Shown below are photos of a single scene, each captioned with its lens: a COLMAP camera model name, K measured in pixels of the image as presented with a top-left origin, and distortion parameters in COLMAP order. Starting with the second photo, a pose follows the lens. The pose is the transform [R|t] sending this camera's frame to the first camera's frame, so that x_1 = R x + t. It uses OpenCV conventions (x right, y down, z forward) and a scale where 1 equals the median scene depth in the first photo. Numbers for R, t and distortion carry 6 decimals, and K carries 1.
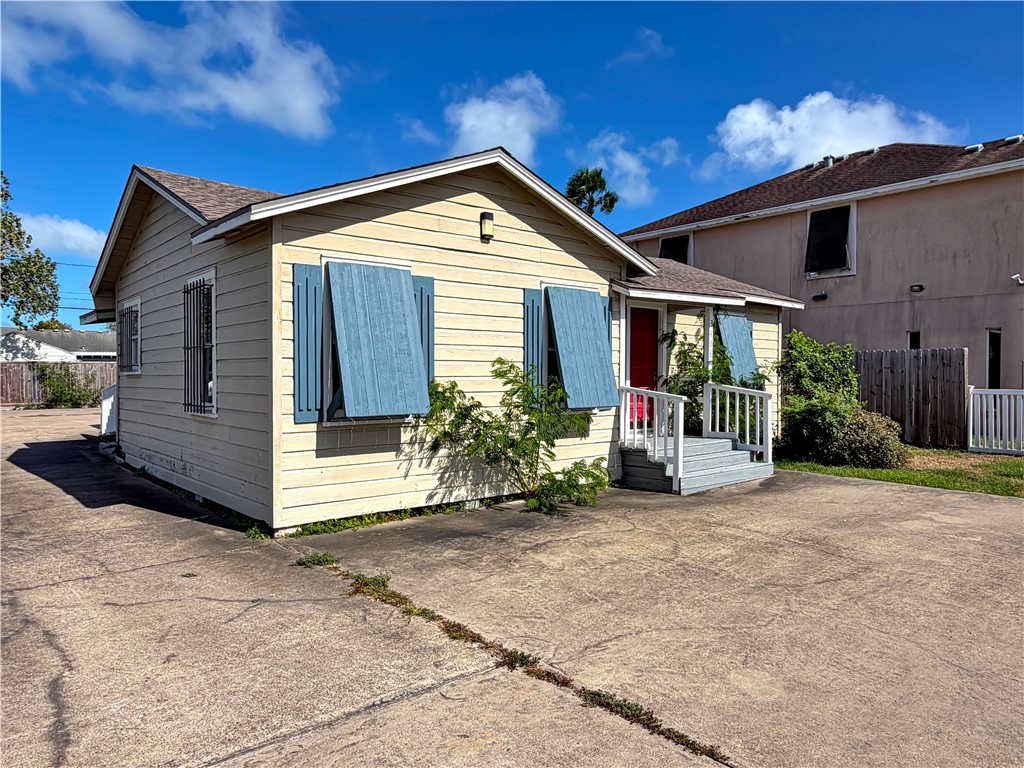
lens RADIAL K [[697.4, 0, 511.9], [0, 697.4, 381.2], [0, 0, 1]] dist [0.000113, 0.000088]
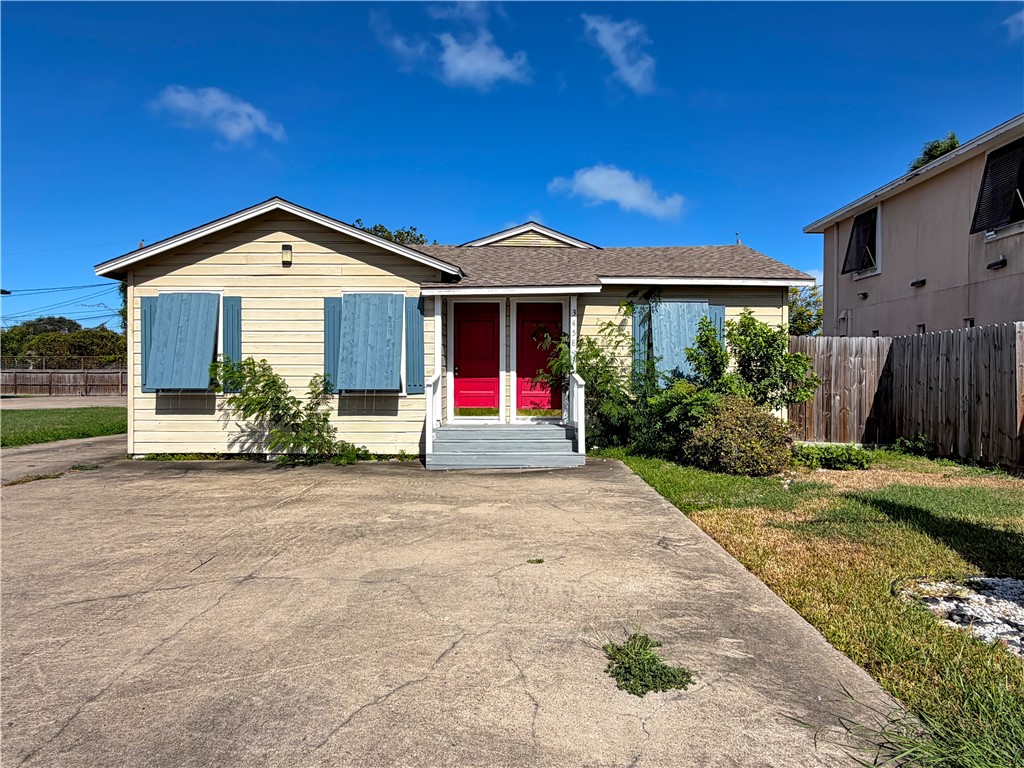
lens RADIAL K [[624.2, 0, 513.3], [0, 624.2, 383.1], [0, 0, 1]] dist [0.001320, -0.000139]
pose [[0.763260, 0.005177, -0.646071, 1.092549], [-0.007962, 0.999967, -0.001394, 0.027353], [0.646043, 0.006208, 0.763276, 0.354660]]
